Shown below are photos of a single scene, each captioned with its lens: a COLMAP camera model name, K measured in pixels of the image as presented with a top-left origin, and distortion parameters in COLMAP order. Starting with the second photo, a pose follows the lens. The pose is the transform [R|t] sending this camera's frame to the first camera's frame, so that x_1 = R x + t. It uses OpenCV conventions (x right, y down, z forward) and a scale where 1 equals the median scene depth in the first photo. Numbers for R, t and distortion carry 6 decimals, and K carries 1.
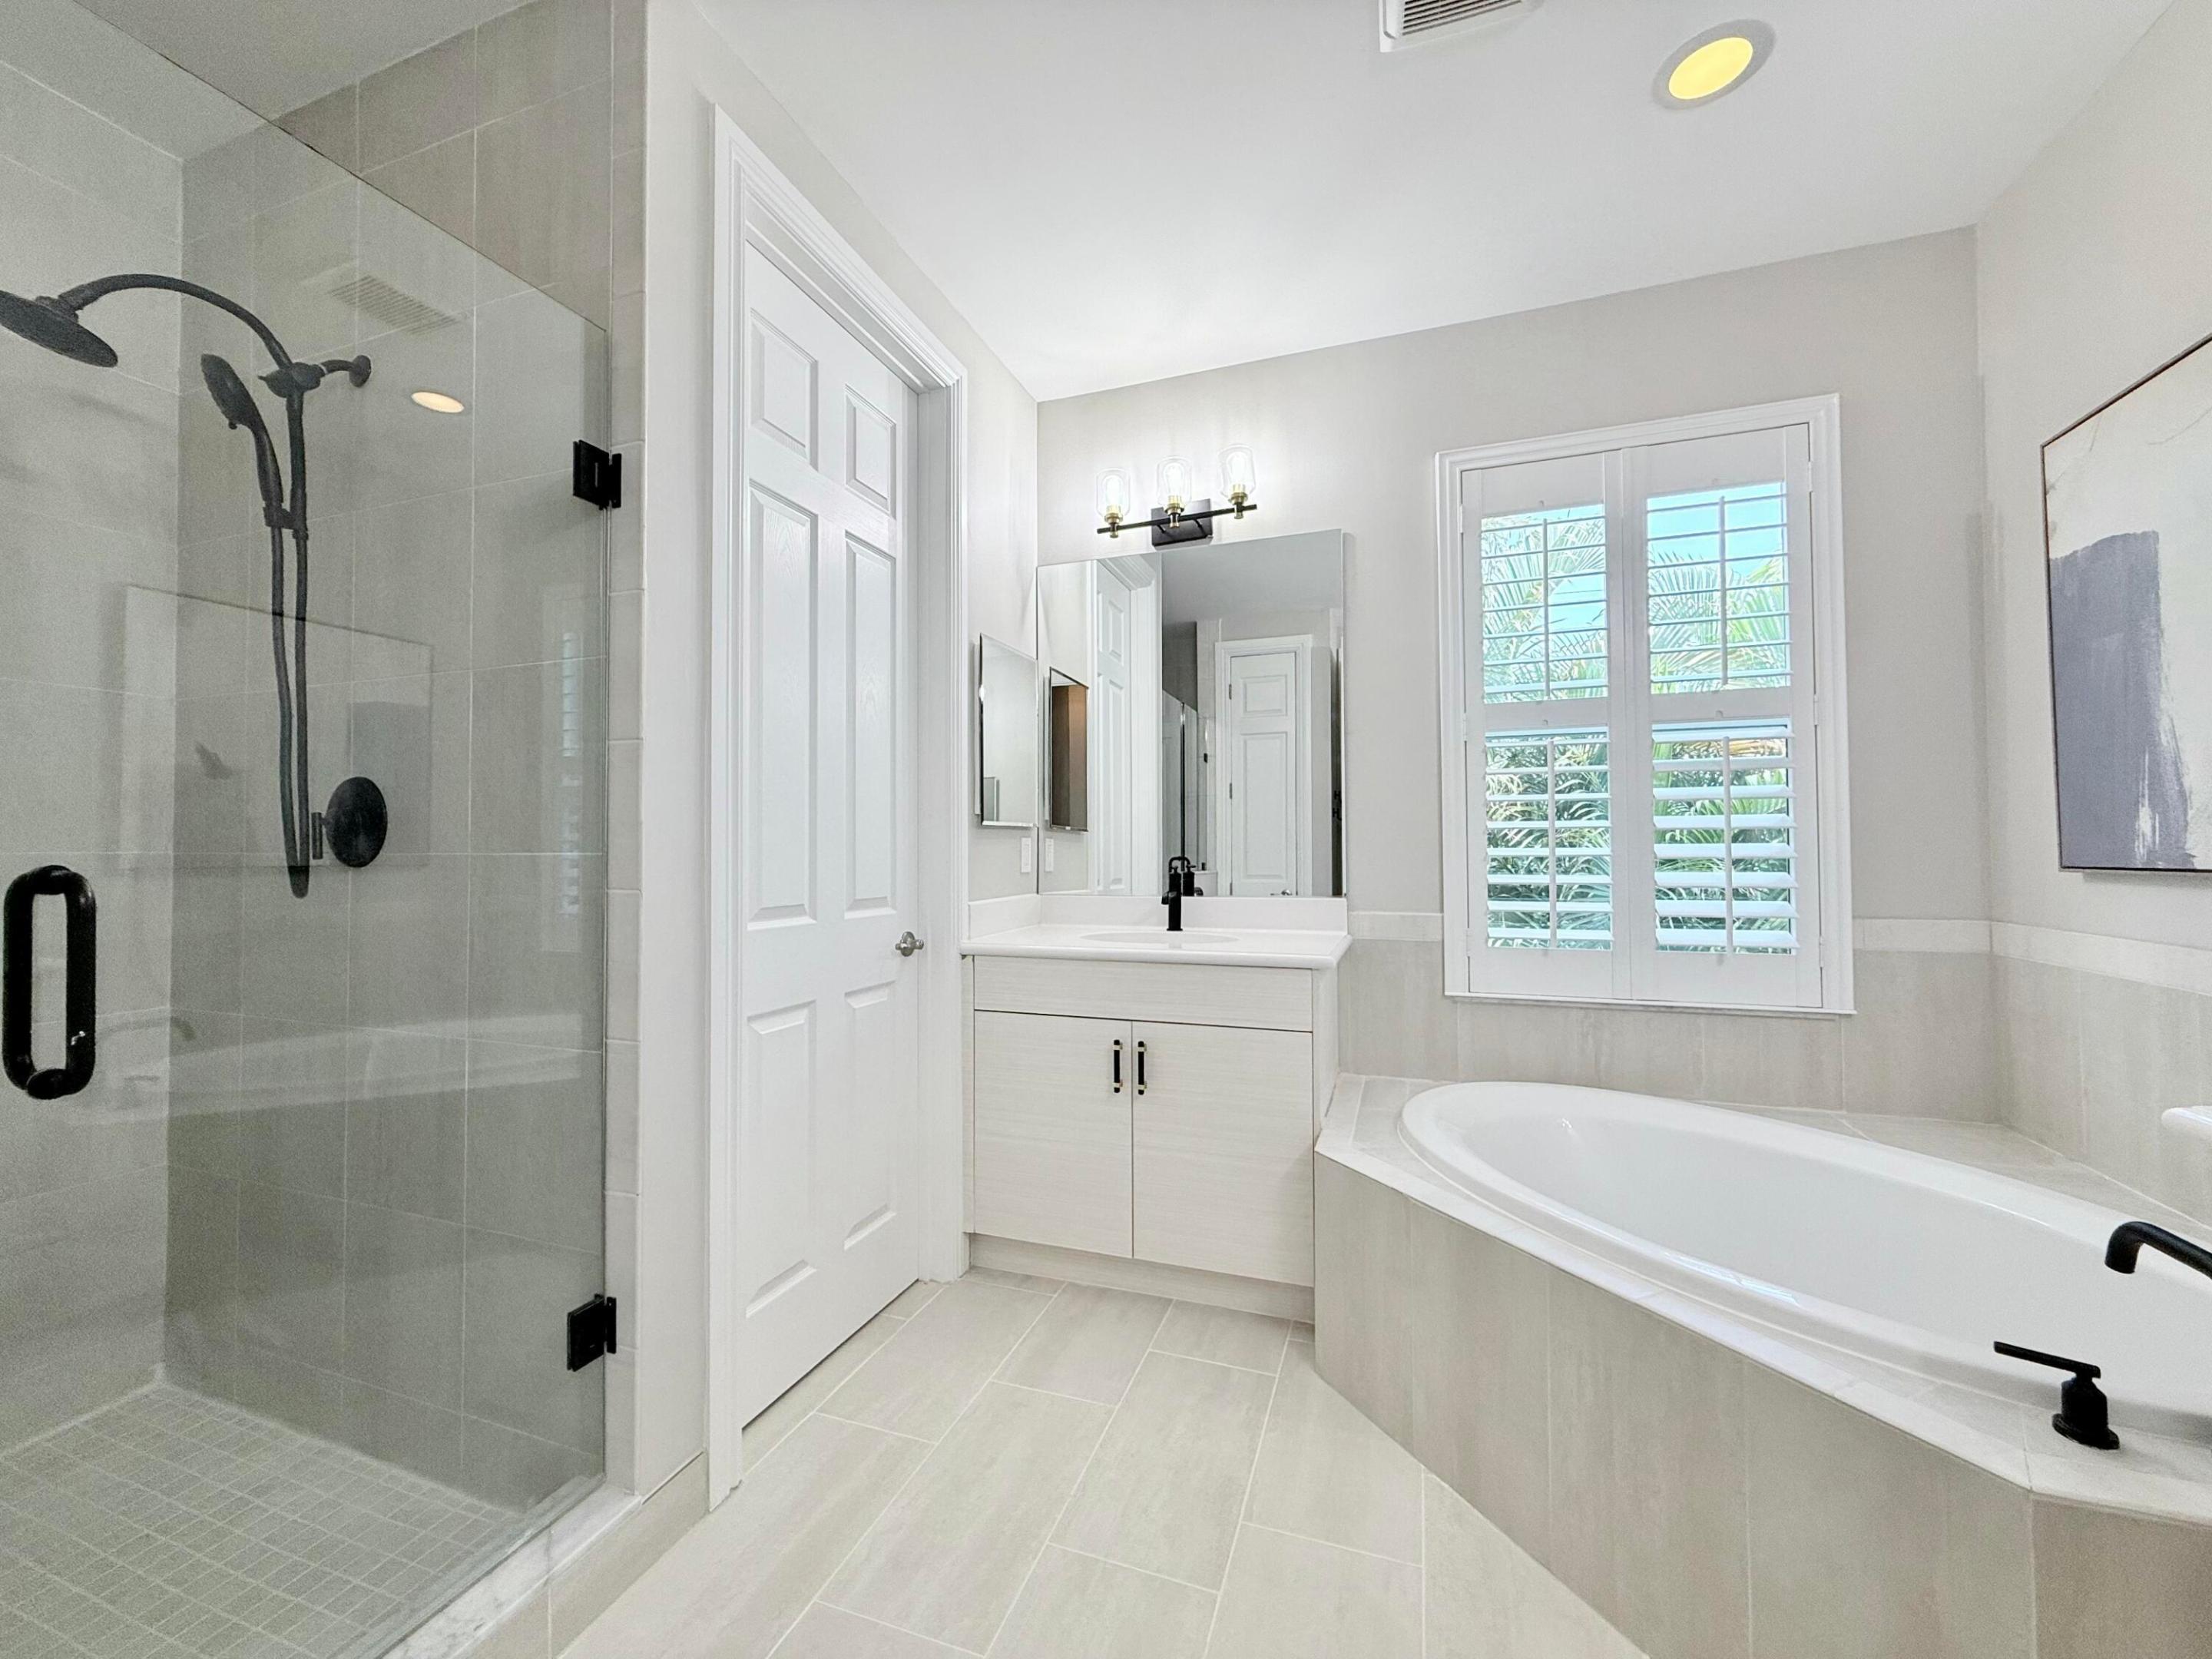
lens RADIAL K [[882.4, 0, 1102.8], [0, 882.4, 831.4], [0, 0, 1]] dist [-0.000209, 0.000267]
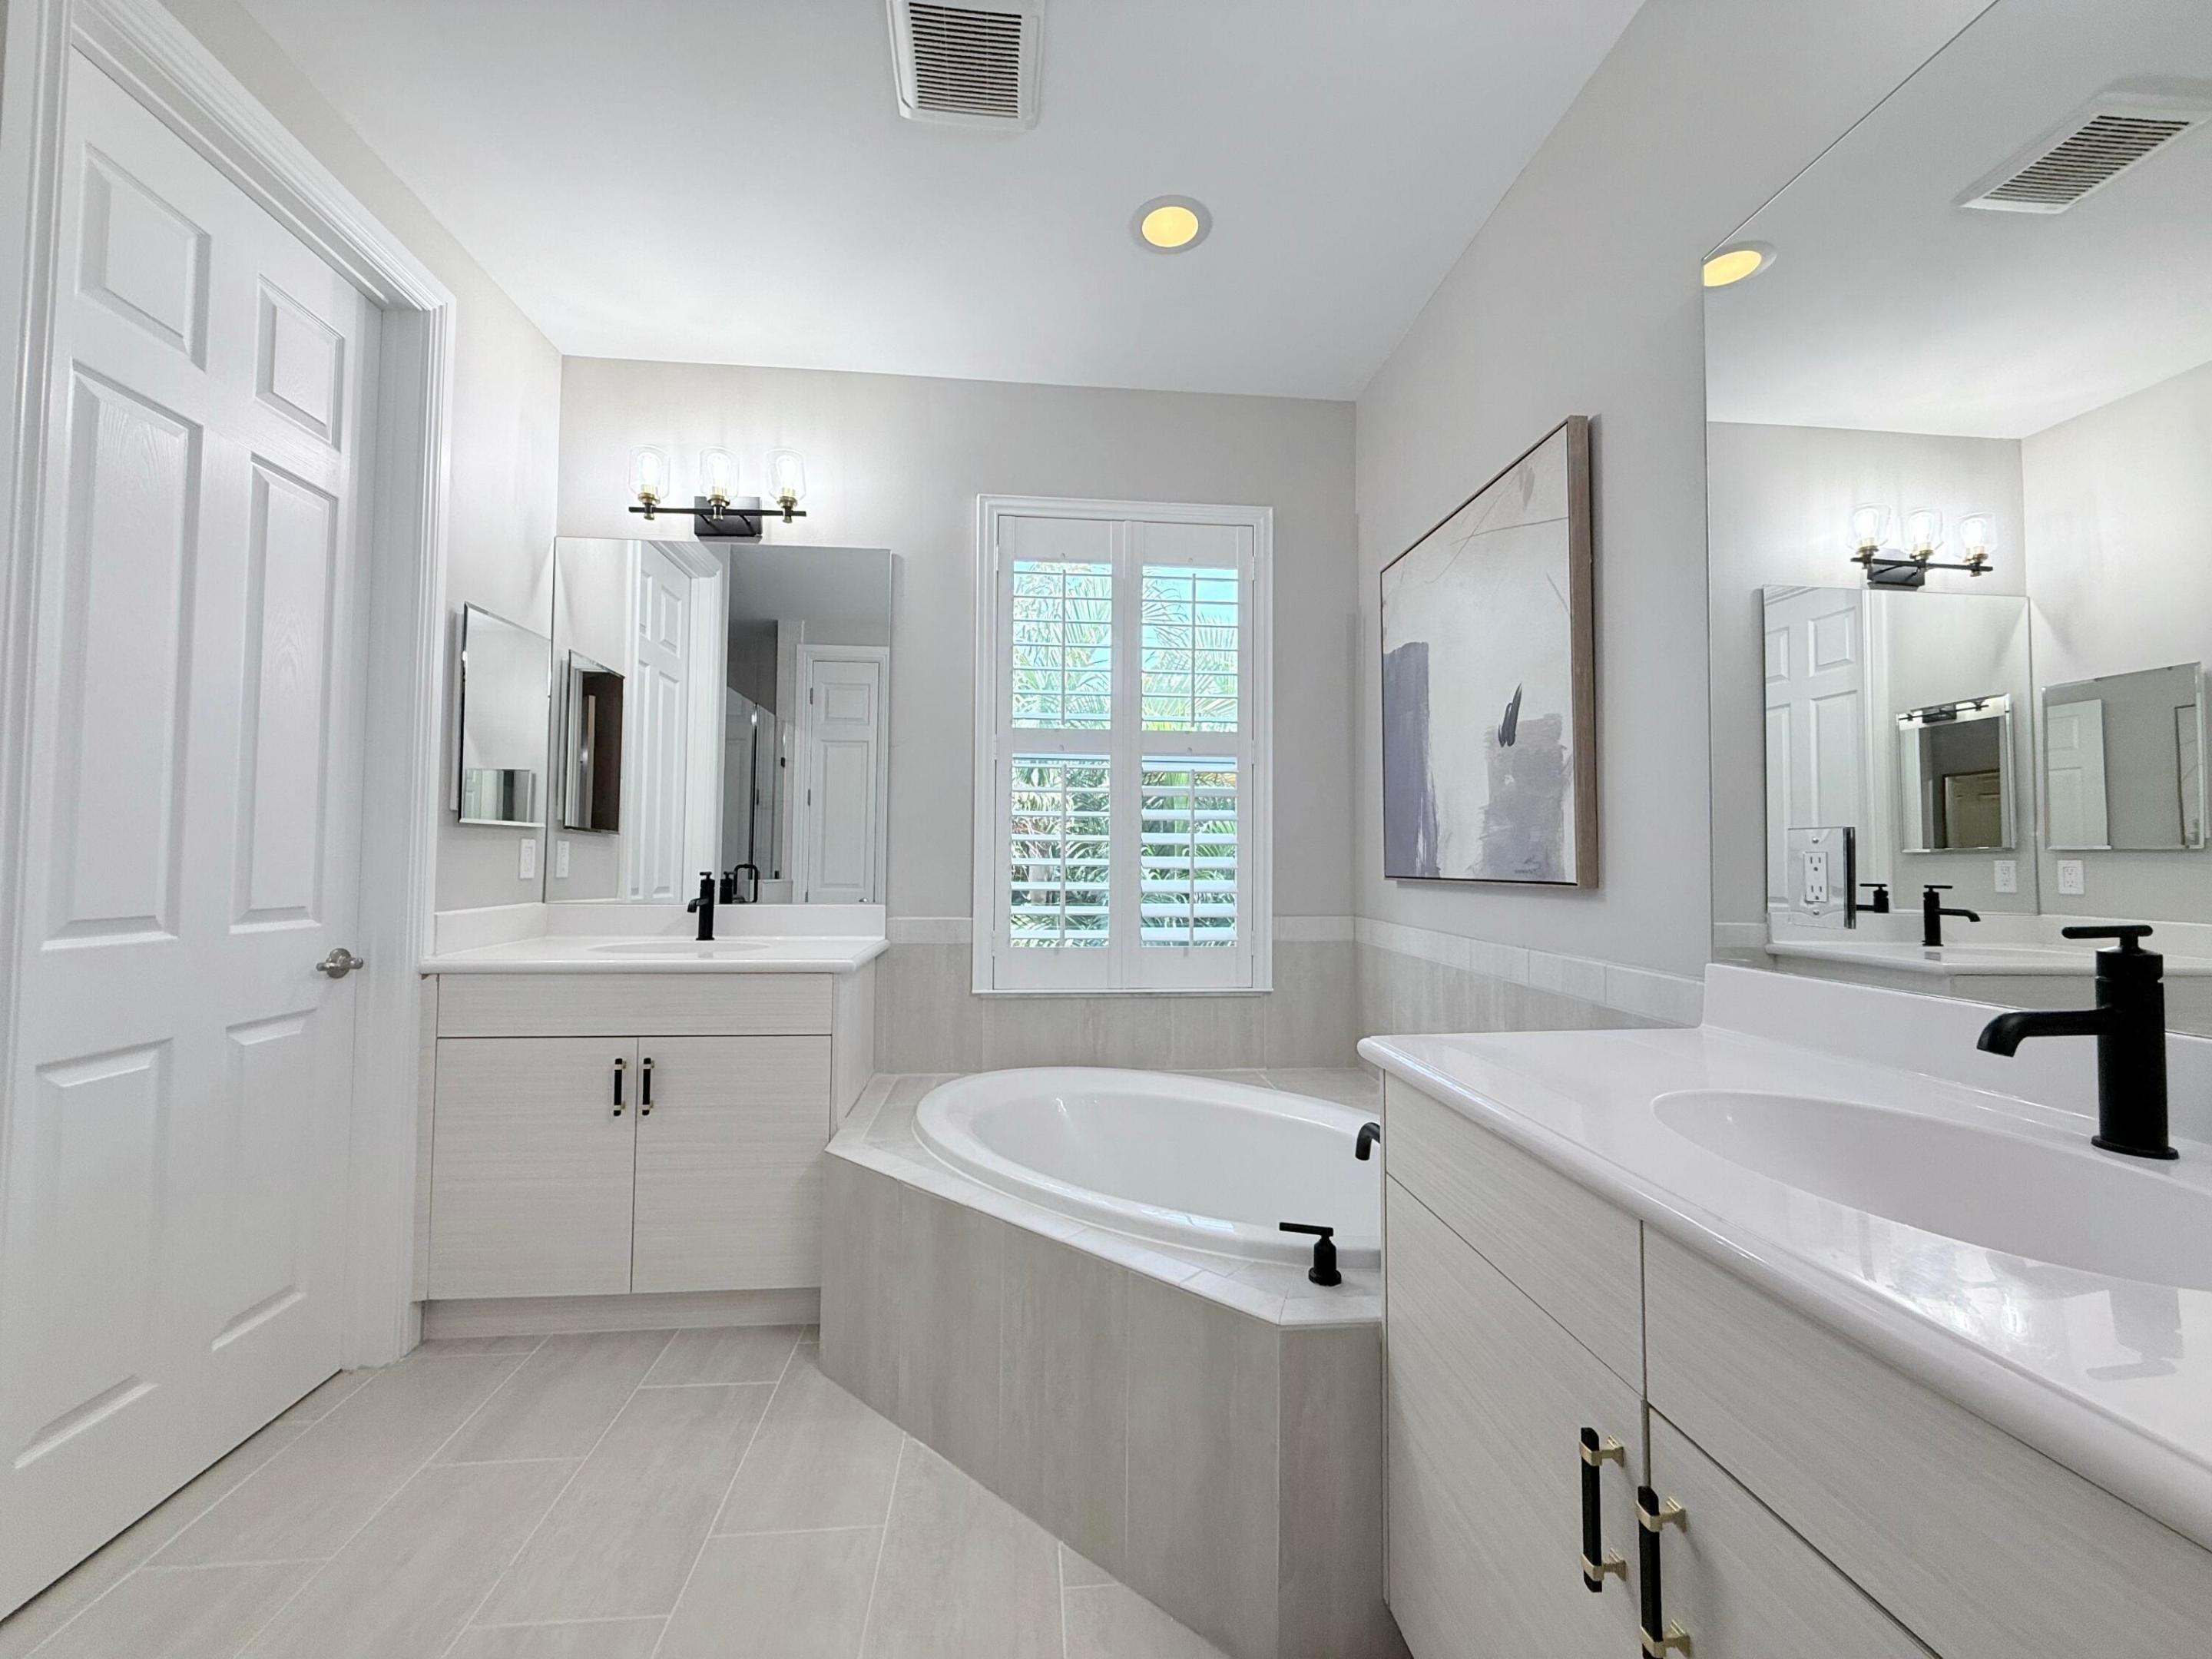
lens RADIAL K [[882.4, 0, 1104.3], [0, 882.4, 830.5], [0, 0, 1]] dist [-0.000209, 0.000267]
pose [[0.906842, 0.027498, 0.420572, 0.083381], [-0.021852, 0.999595, -0.018237, 0.002546], [-0.420904, 0.007348, 0.907076, -0.057354]]
